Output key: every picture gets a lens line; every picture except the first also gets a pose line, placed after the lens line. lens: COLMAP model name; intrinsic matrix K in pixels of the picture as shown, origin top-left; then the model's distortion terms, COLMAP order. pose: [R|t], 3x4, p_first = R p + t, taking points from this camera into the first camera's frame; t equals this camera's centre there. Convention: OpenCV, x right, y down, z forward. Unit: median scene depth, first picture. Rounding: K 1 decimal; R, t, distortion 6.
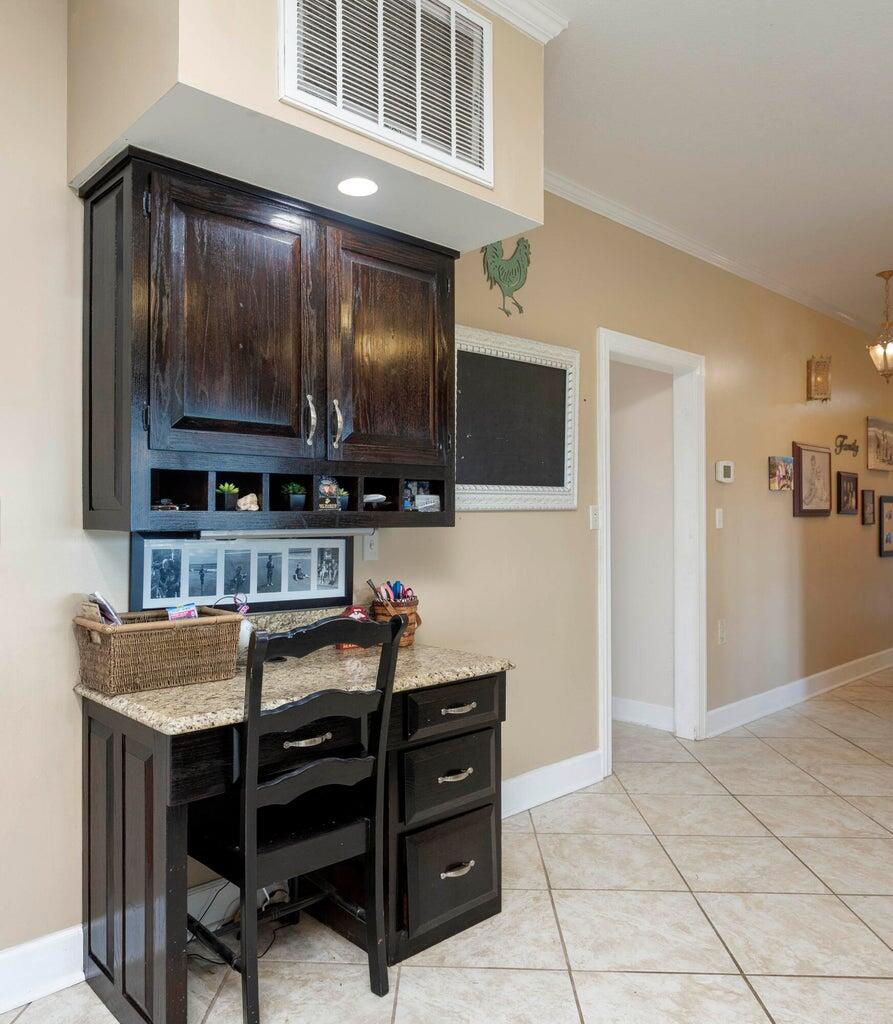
lens RADIAL K [[782.1, 0, 445.8], [0, 782.1, 534.0], [0, 0, 1]] dist [-0.001967, 0.000639]
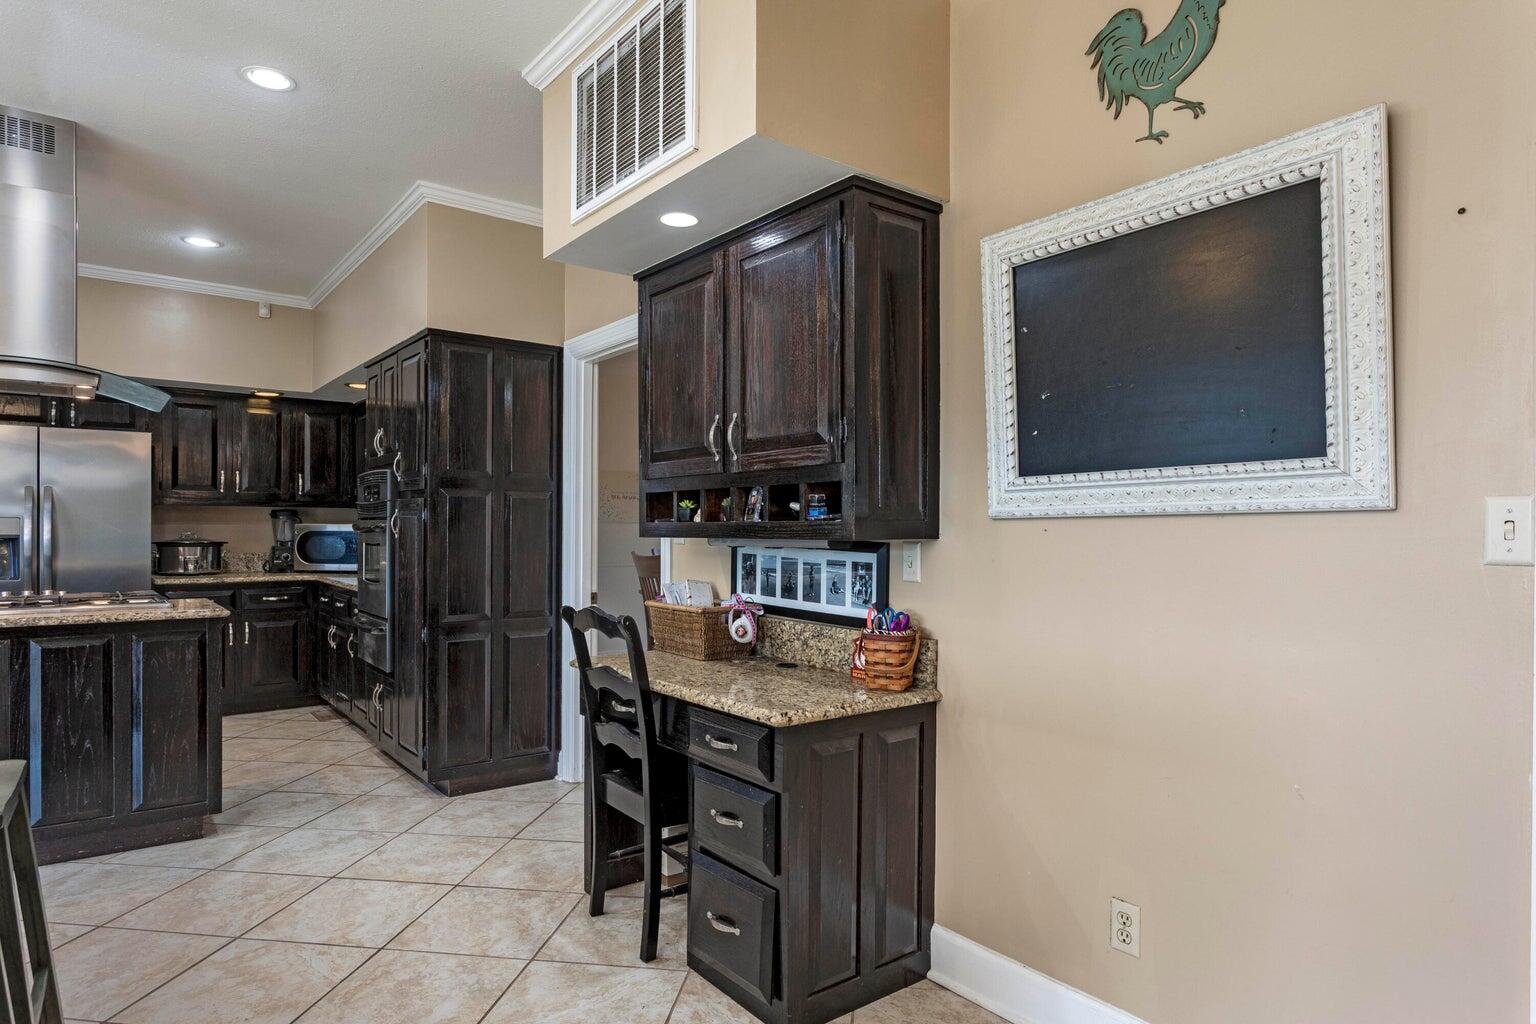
lens RADIAL K [[890.3, 0, 768.5], [0, 890.3, 521.5], [0, 0, 1]] dist [-0.003575, 0.001417]
pose [[-0.102438, -0.001259, -0.994739, 0.916281], [-0.017866, 0.999840, 0.000574, -0.028556], [0.994579, 0.017831, -0.102444, 1.060898]]
